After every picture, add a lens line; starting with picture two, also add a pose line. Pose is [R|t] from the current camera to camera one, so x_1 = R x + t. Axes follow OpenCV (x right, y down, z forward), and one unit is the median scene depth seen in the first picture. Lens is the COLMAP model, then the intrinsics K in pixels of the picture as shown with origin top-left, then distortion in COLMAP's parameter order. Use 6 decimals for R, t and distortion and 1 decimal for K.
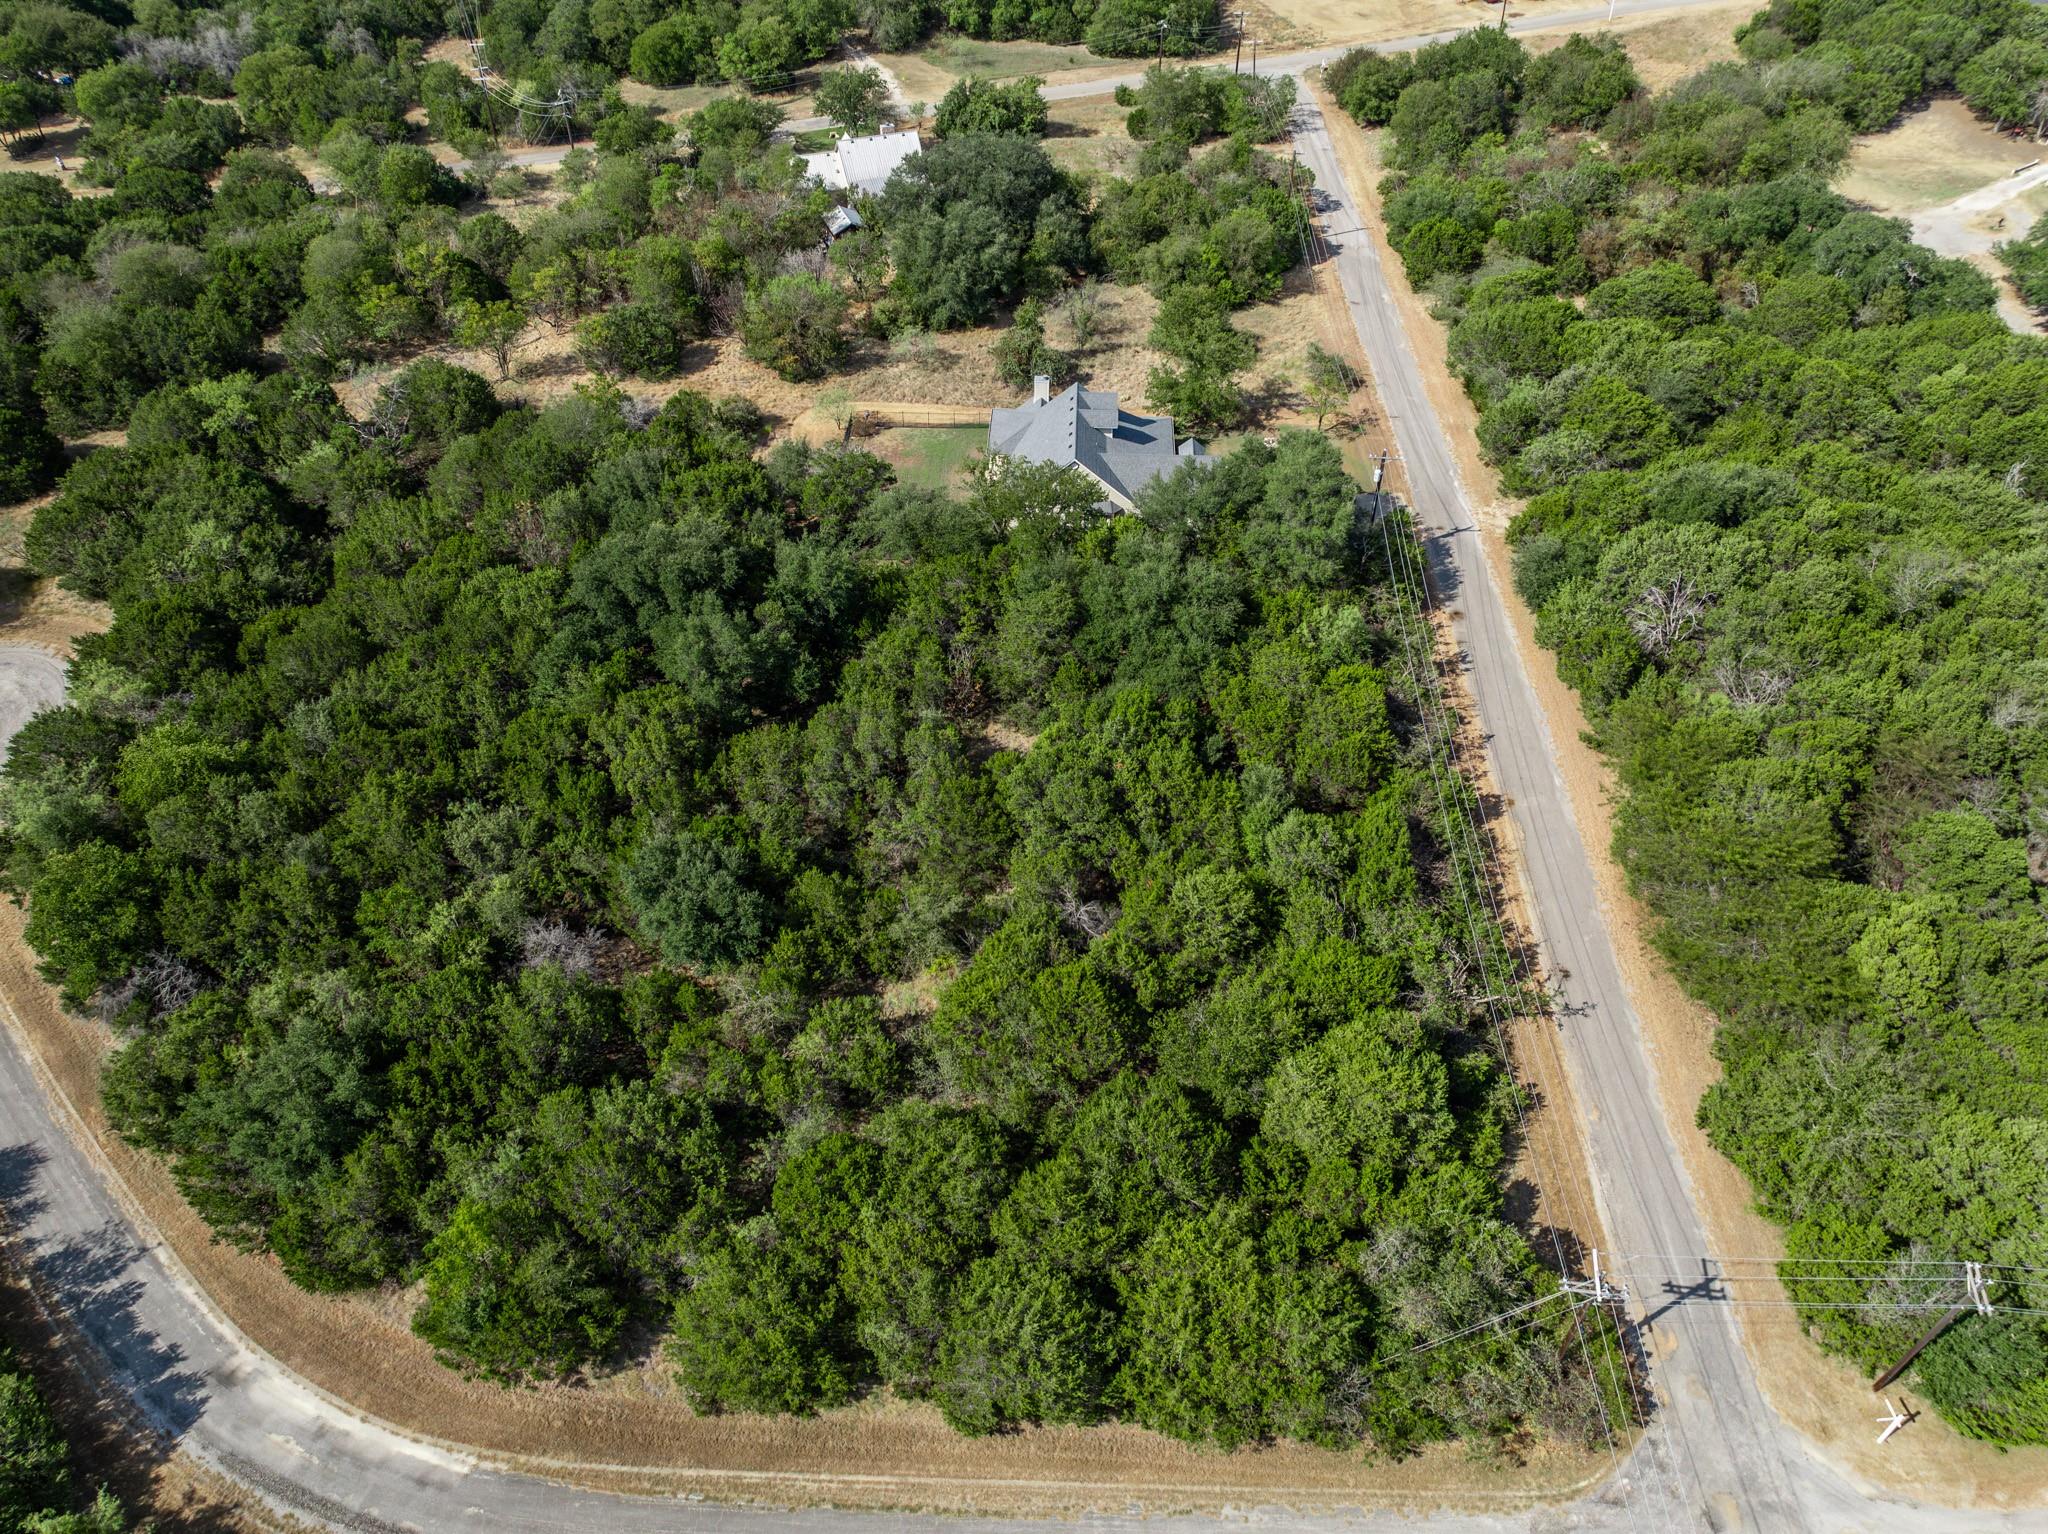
lens RADIAL K [[1430.0, 0, 1027.0], [0, 1430.0, 764.8], [0, 0, 1]] dist [-0.042501, 0.030464]
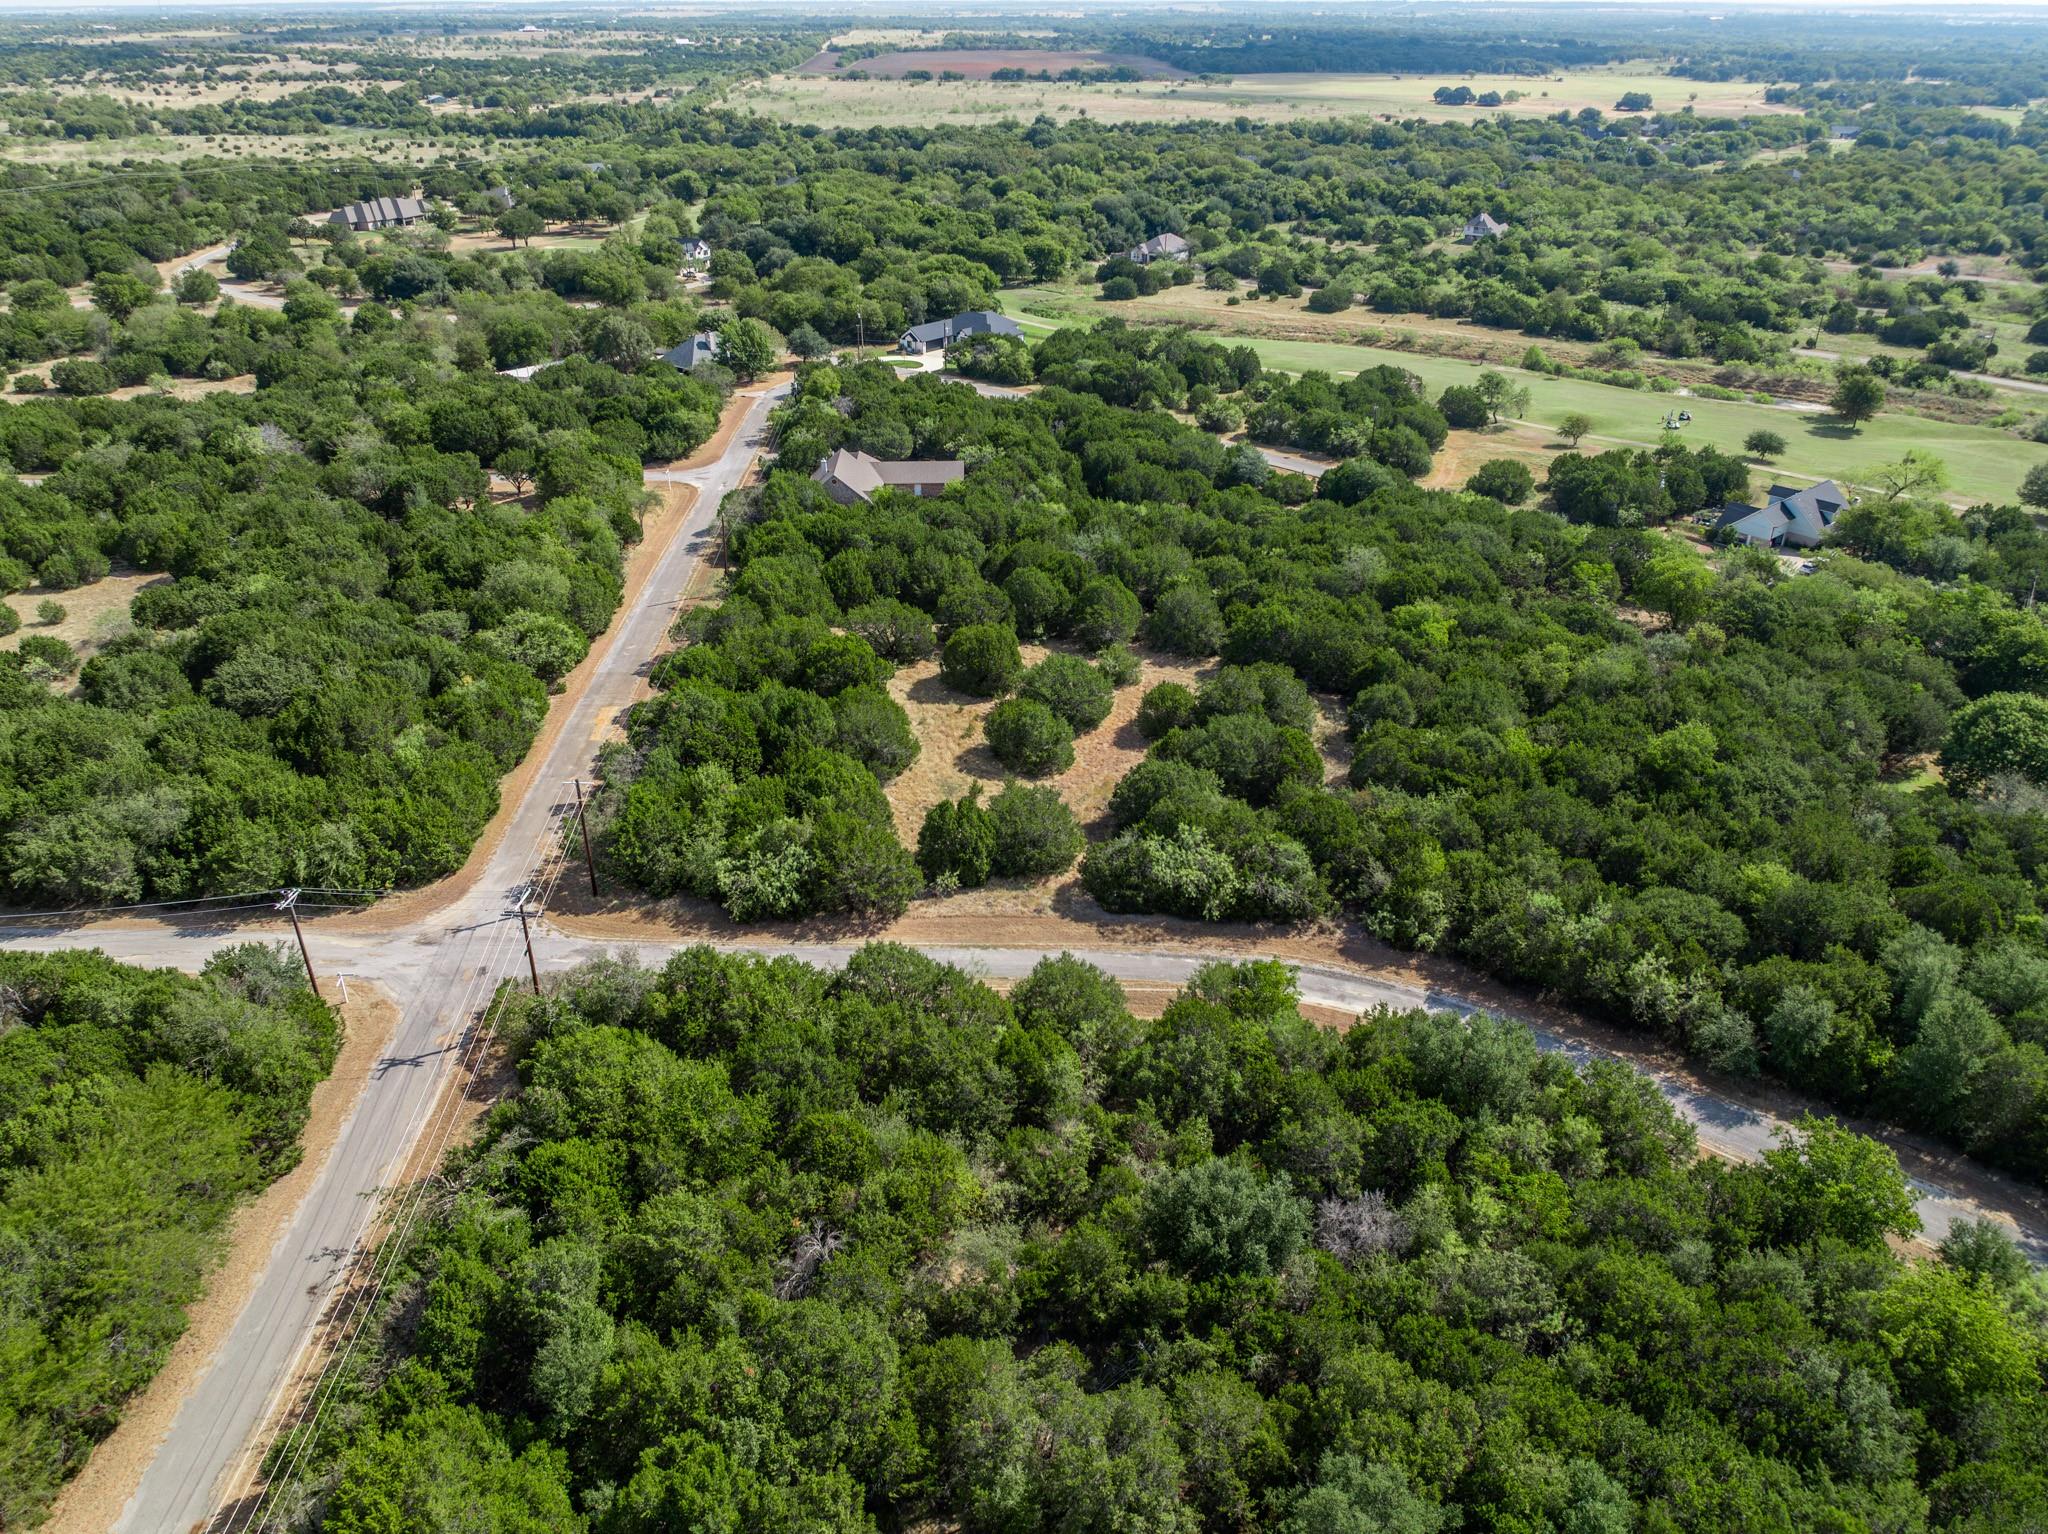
lens RADIAL K [[1440.7, 0, 1026.6], [0, 1440.7, 756.9], [0, 0, 1]] dist [-0.037438, 0.026457]
pose [[-0.997454, 0.031802, -0.063822, -0.045809], [-0.050200, 0.322482, 0.945244, -0.901414], [0.050642, 0.946041, -0.320065, 1.009086]]
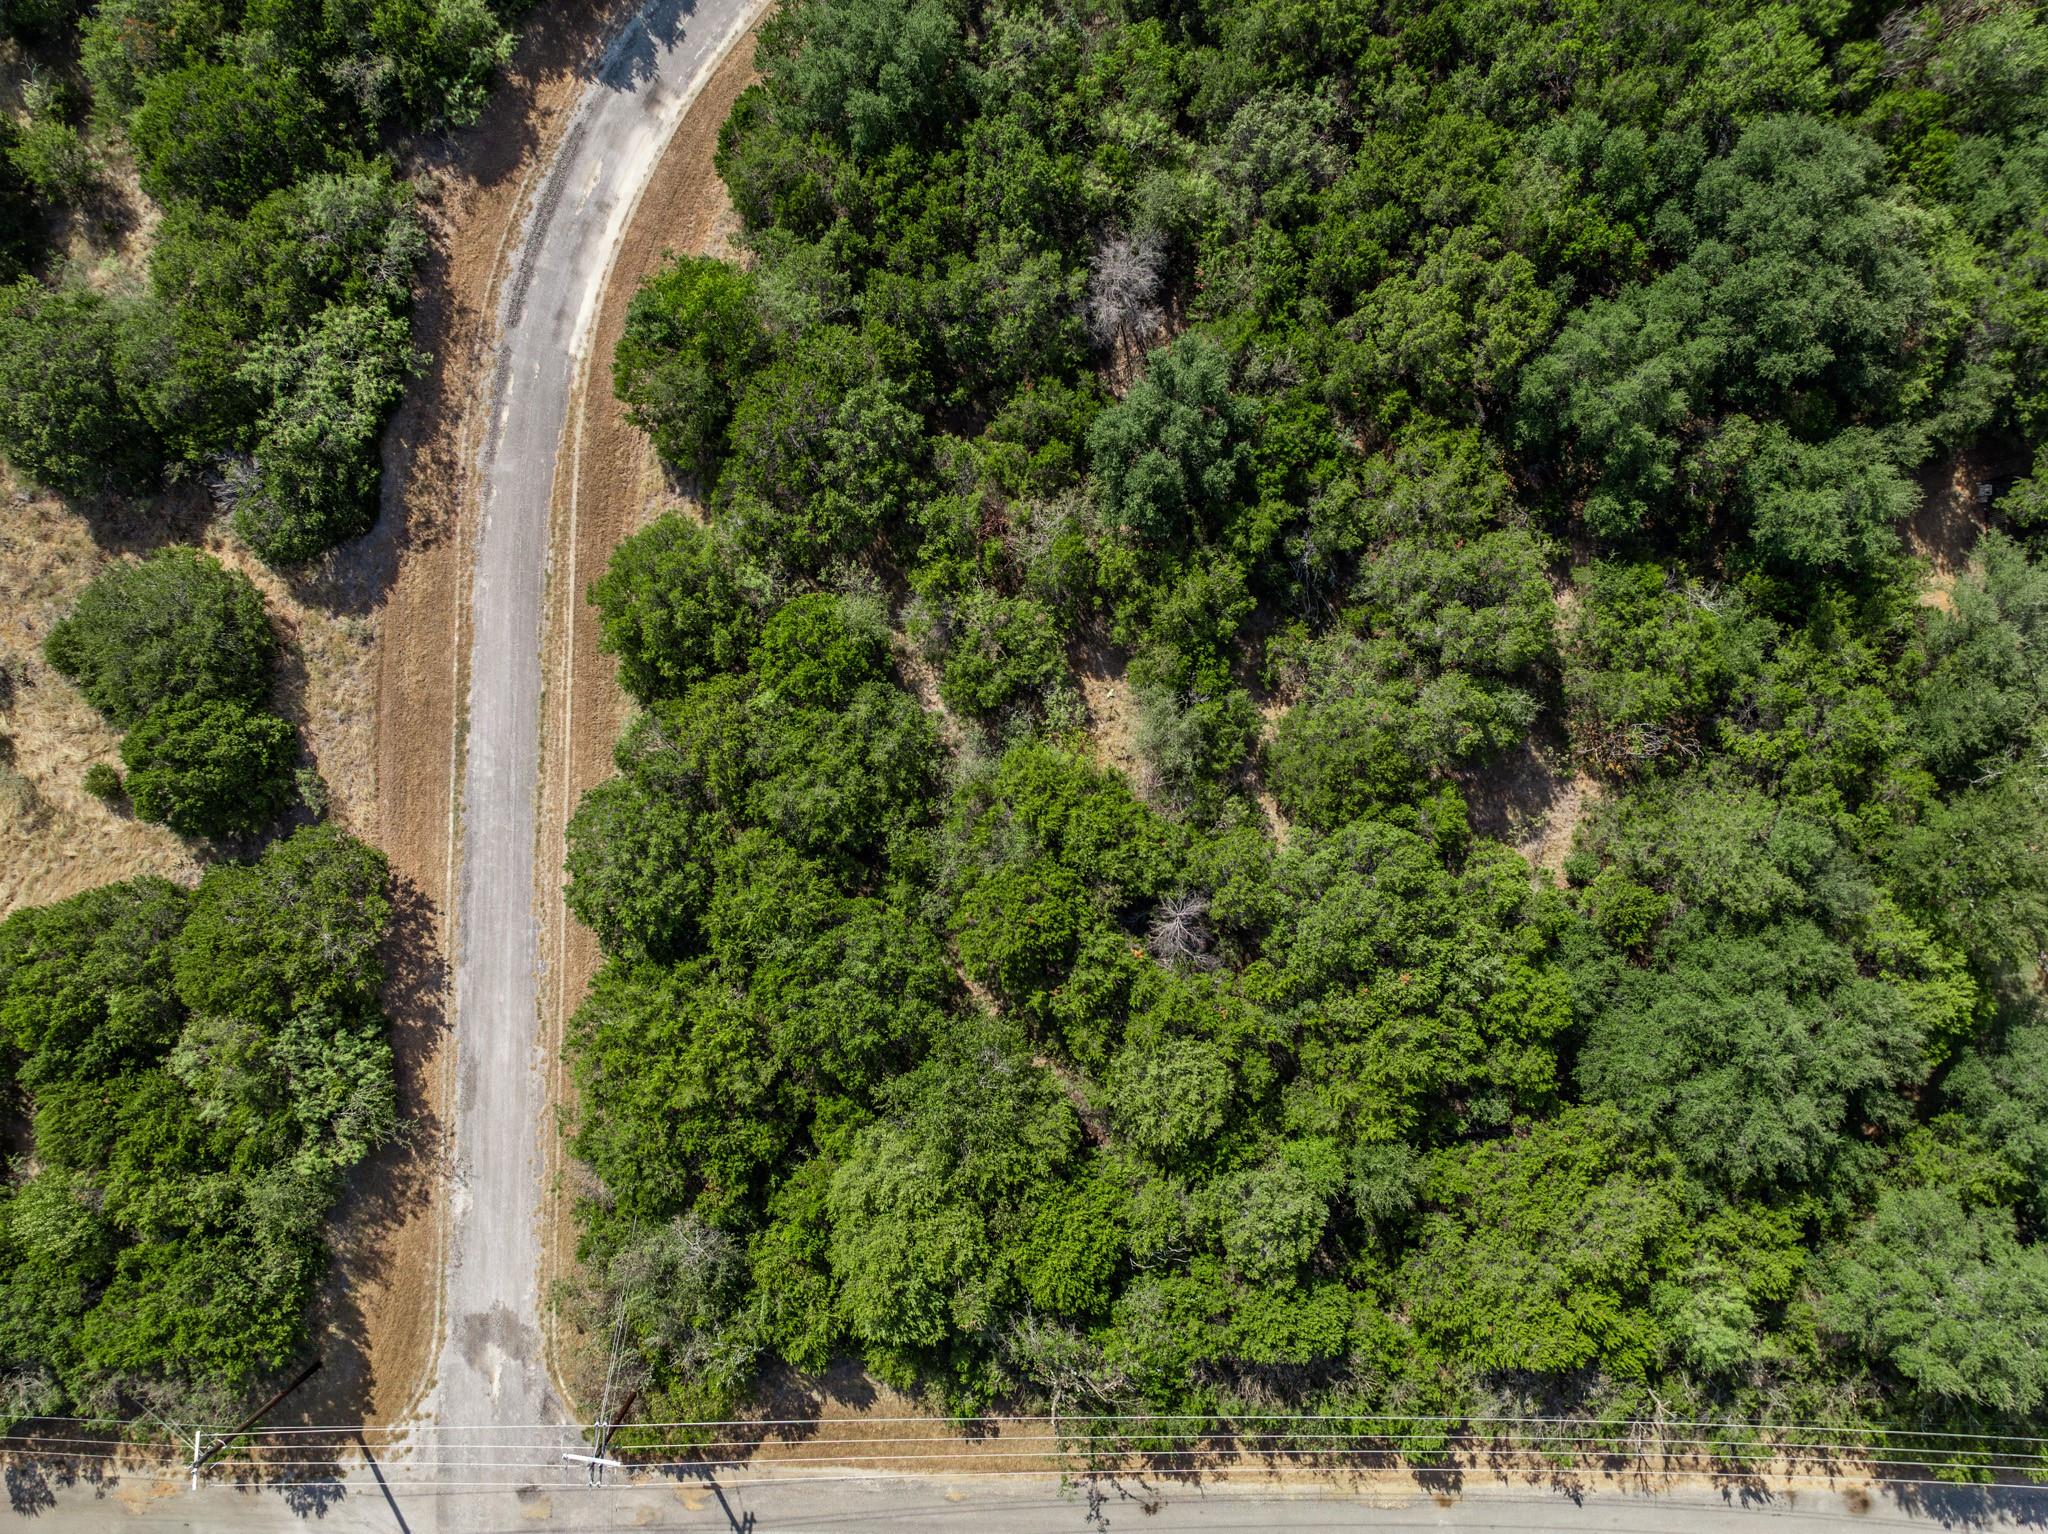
lens RADIAL K [[1430.0, 0, 1027.0], [0, 1430.0, 764.8], [0, 0, 1]] dist [-0.042501, 0.030464]
pose [[0.031363, 0.999251, -0.022661, -0.034121], [-0.692393, 0.038072, 0.720515, -0.415125], [0.720838, -0.006908, 0.693069, 0.391989]]
